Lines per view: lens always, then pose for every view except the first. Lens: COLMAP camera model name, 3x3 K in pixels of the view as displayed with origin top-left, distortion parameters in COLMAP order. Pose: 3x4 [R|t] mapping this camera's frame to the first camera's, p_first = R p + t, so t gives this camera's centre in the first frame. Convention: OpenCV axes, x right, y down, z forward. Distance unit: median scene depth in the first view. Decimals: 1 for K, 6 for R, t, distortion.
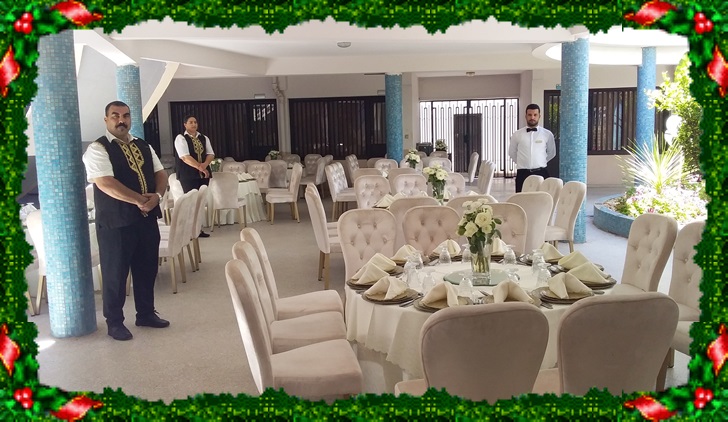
lens RADIAL K [[676.9, 0, 364.0], [0, 676.9, 211.0], [0, 0, 1]] dist [0.073627, -0.013793]
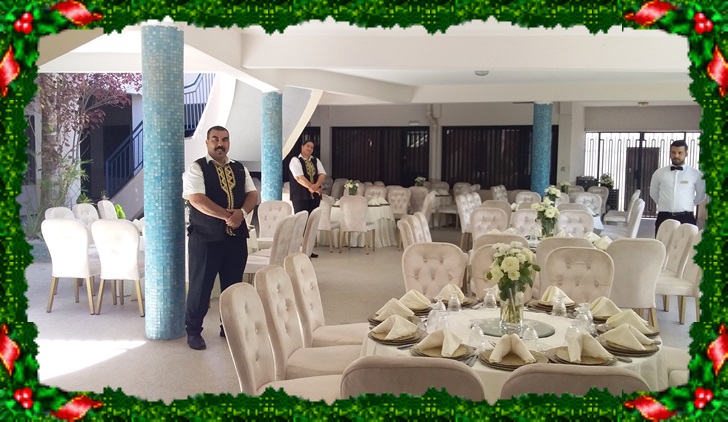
lens RADIAL K [[676.9, 0, 364.0], [0, 676.9, 211.0], [0, 0, 1]] dist [0.073627, -0.013793]
pose [[0.956835, 0.063672, -0.283570, 0.107843], [-0.074326, 0.996870, -0.026959, -0.008824], [0.280966, 0.046872, 0.958573, 0.028006]]
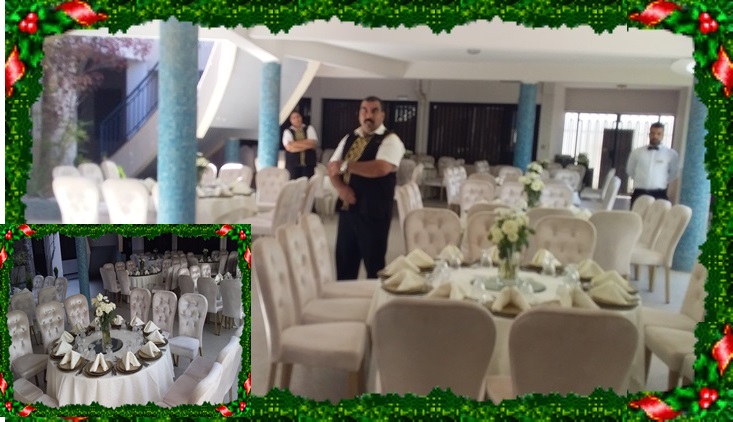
lens RADIAL K [[664.2, 0, 366.5], [0, 664.2, 211.0], [0, 0, 1]] dist [0.090789, -0.000833]
pose [[0.964485, 0.104421, -0.242621, 0.092942], [-0.105094, 0.994410, 0.010203, 0.000303], [0.242330, 0.015657, 0.970068, -0.011930]]
